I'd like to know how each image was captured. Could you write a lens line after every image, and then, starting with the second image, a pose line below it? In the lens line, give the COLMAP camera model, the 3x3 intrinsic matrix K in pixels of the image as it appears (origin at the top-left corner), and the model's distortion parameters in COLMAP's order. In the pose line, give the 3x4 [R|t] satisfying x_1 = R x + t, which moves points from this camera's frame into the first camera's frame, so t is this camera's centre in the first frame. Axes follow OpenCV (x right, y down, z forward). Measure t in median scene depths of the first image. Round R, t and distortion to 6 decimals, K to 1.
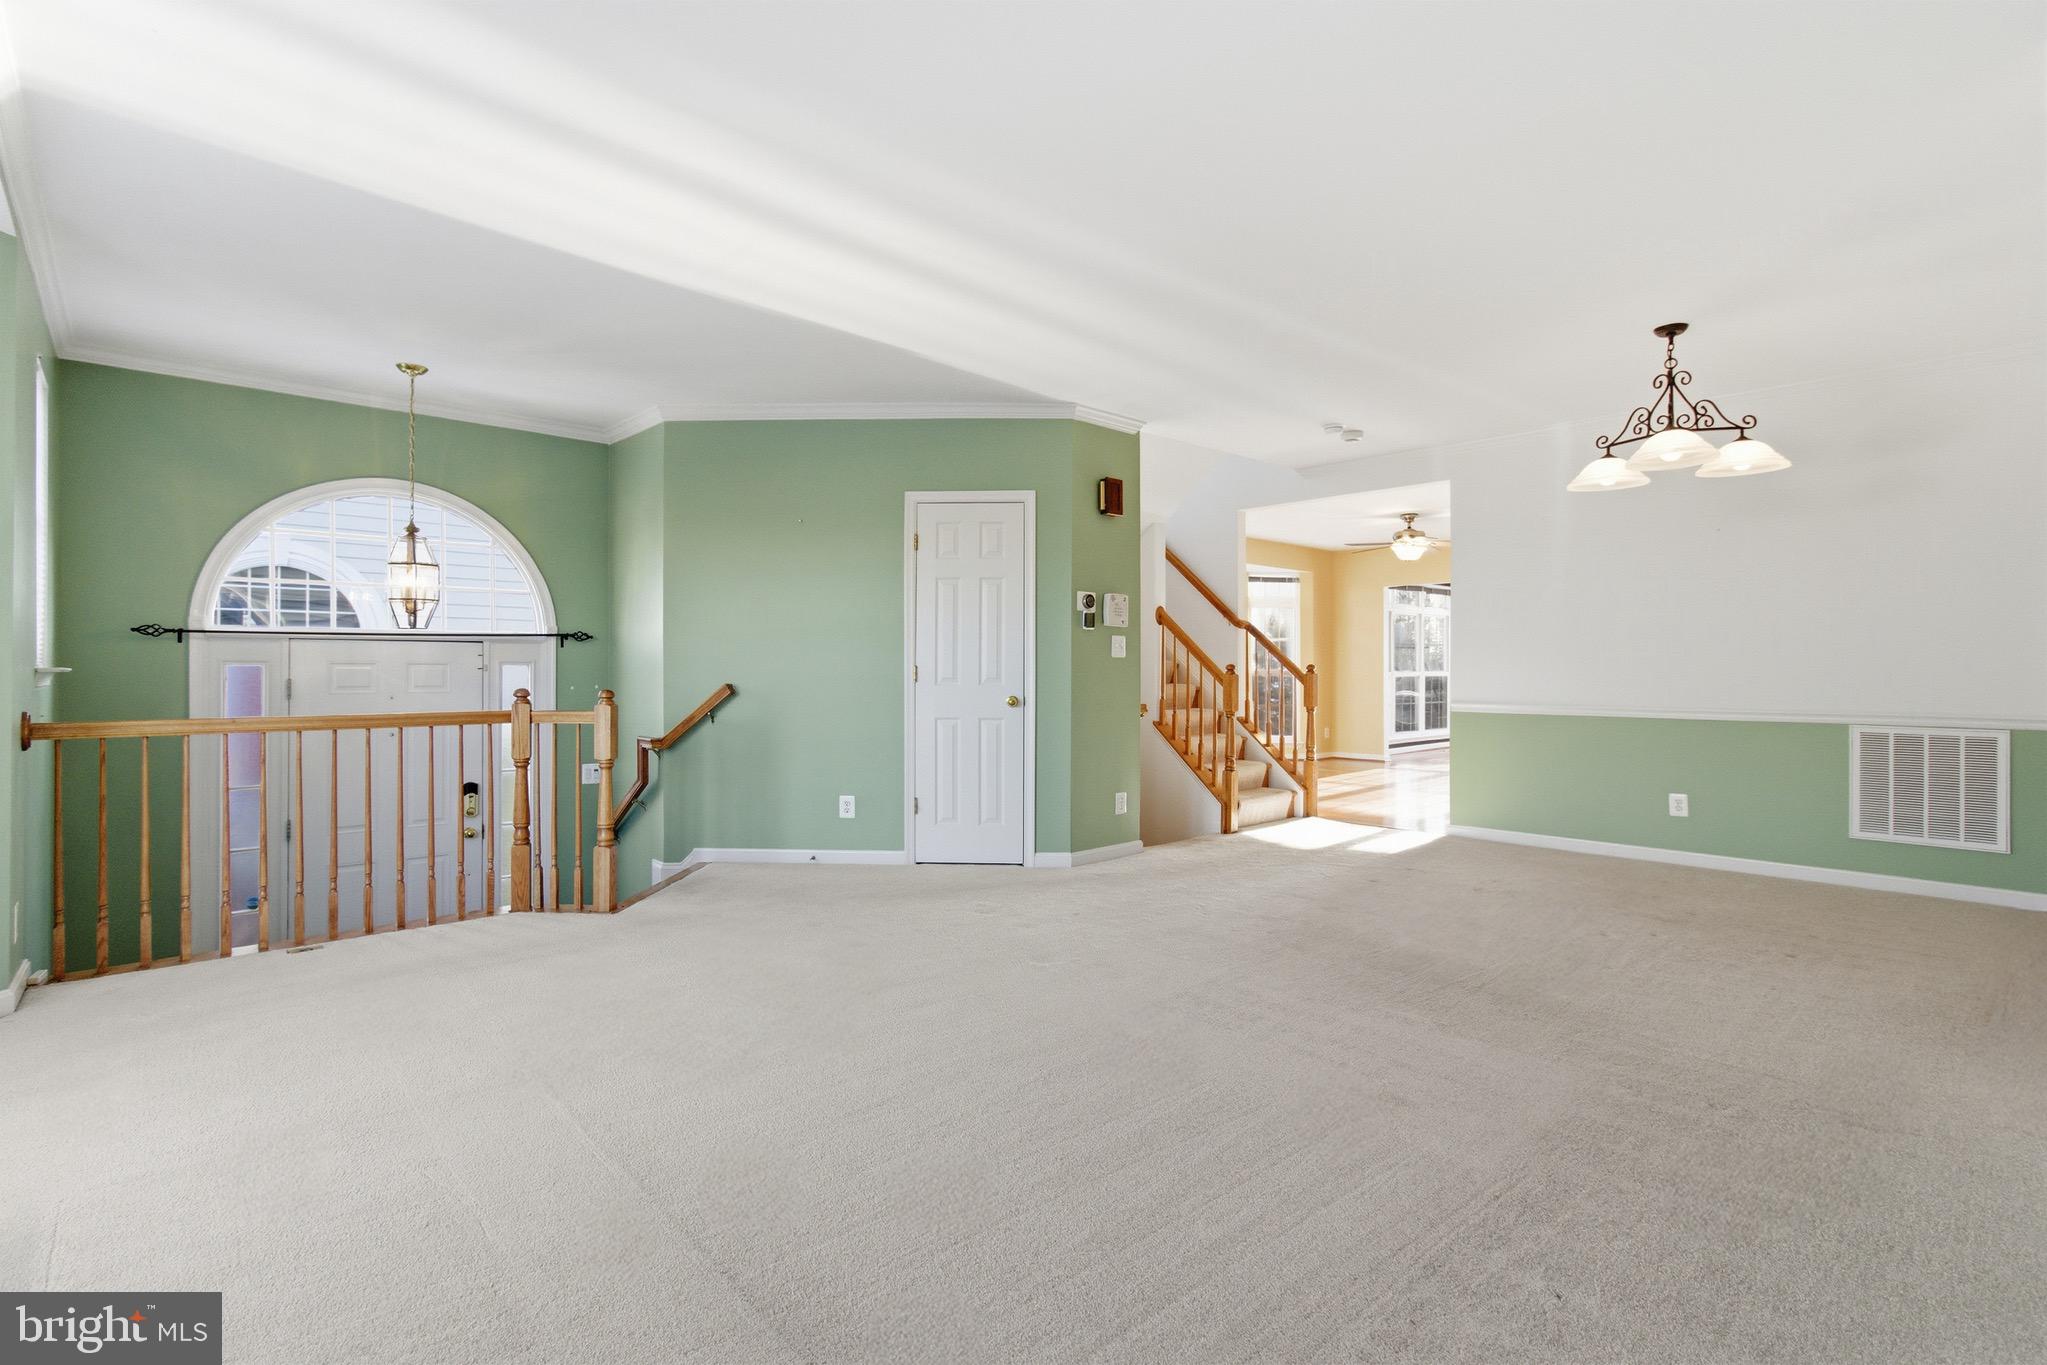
lens RADIAL K [[965.9, 0, 1035.4], [0, 965.9, 660.5], [0, 0, 1]] dist [-0.001673, 0.000169]
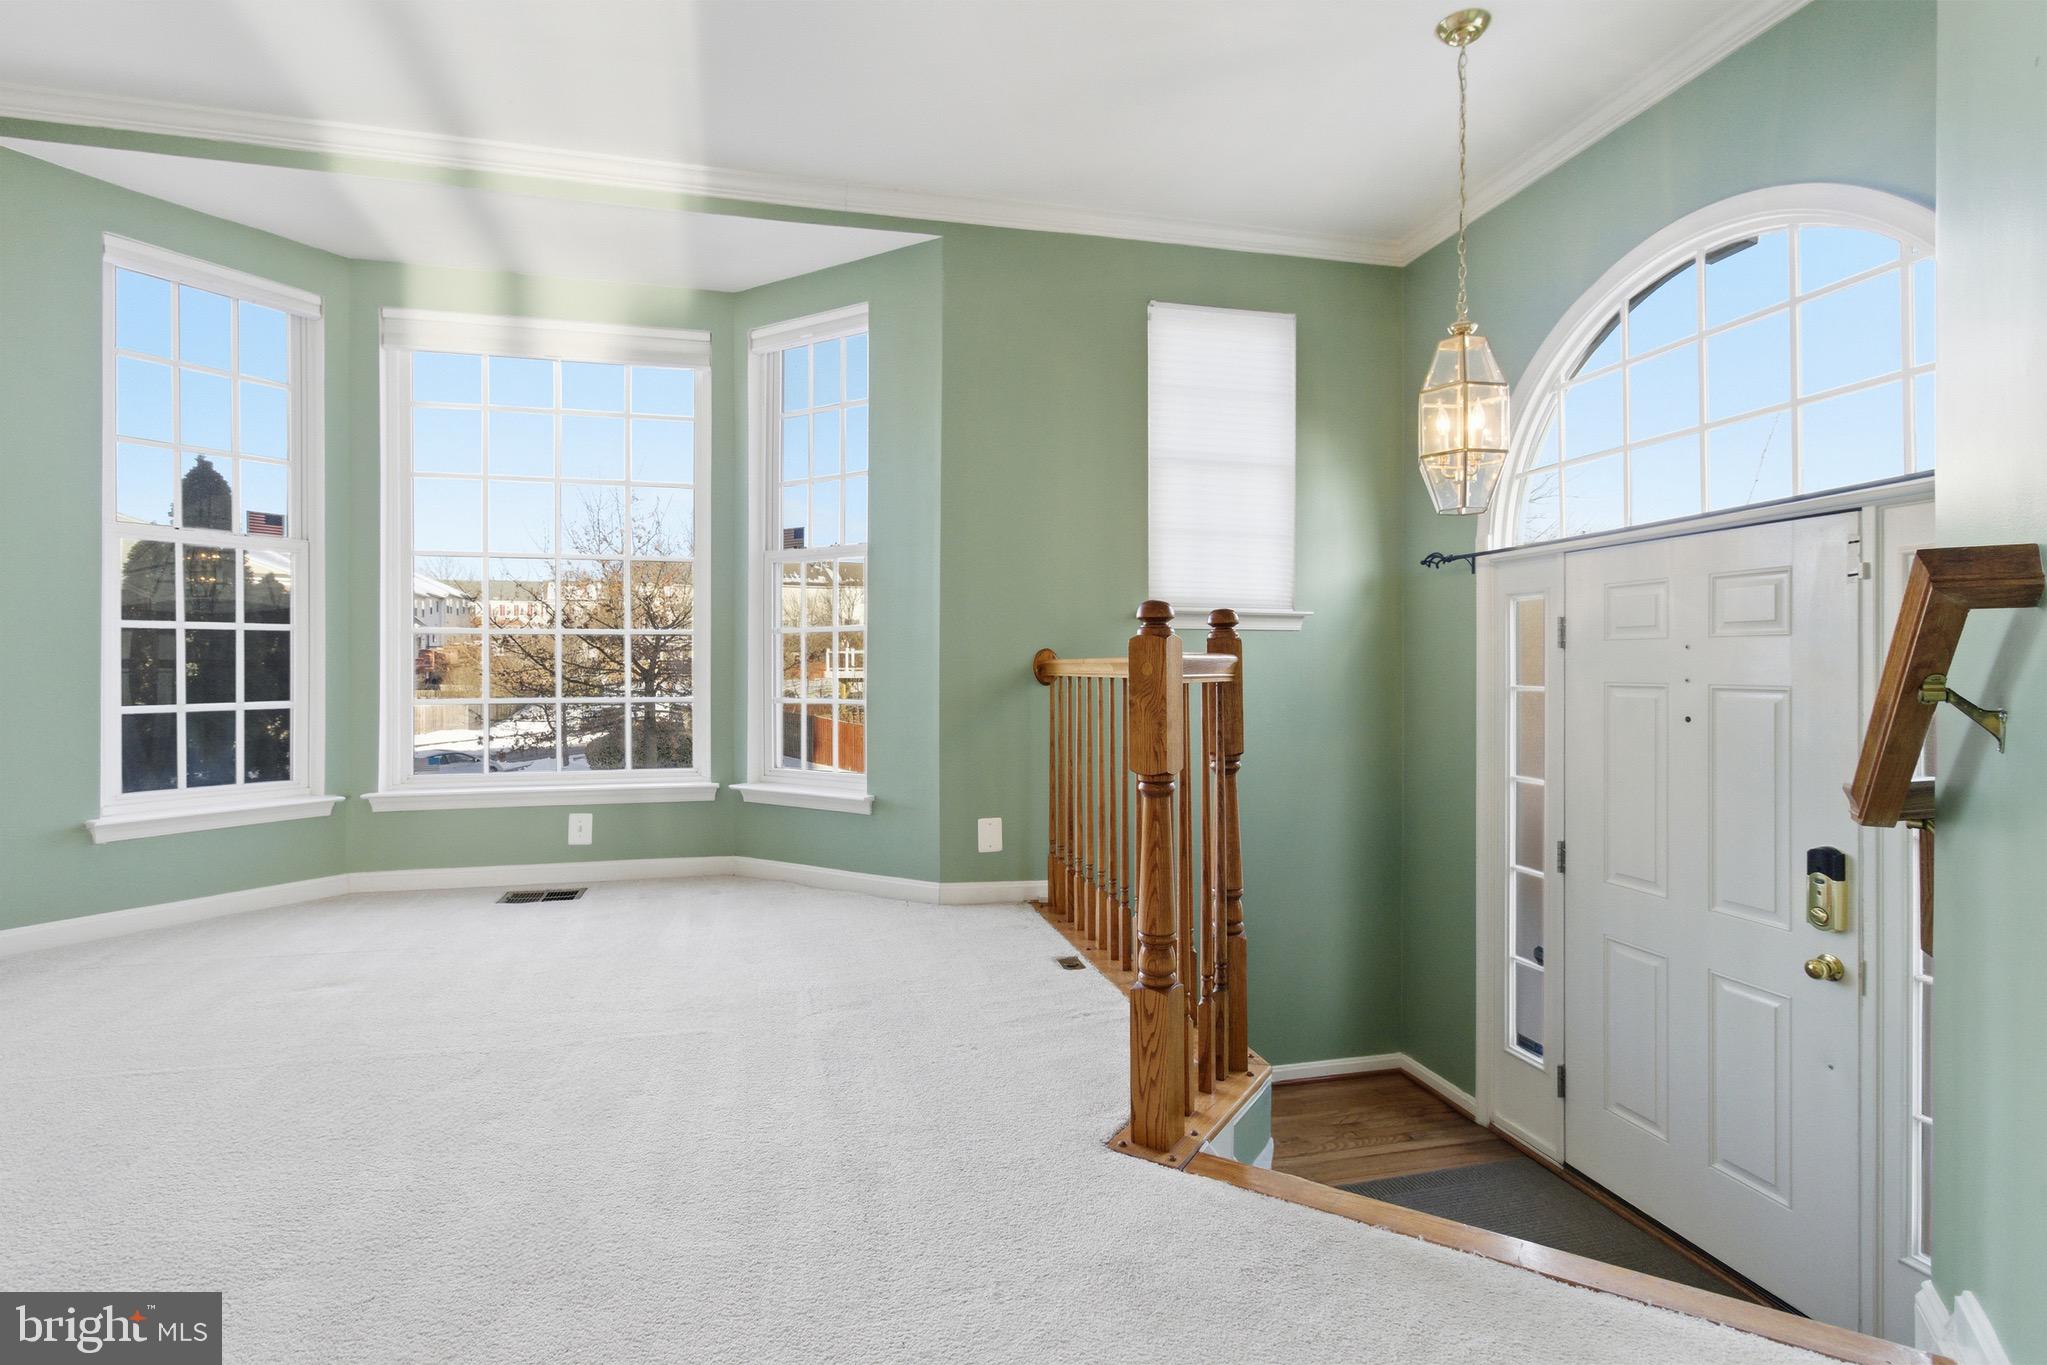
lens RADIAL K [[965.9, 0, 1035.4], [0, 965.9, 660.5], [0, 0, 1]] dist [-0.001673, 0.000169]
pose [[-0.479699, -0.007403, -0.877402, -0.054221], [0.003257, 0.999942, -0.010218, 0.050082], [0.877427, -0.007759, -0.479648, 0.923907]]
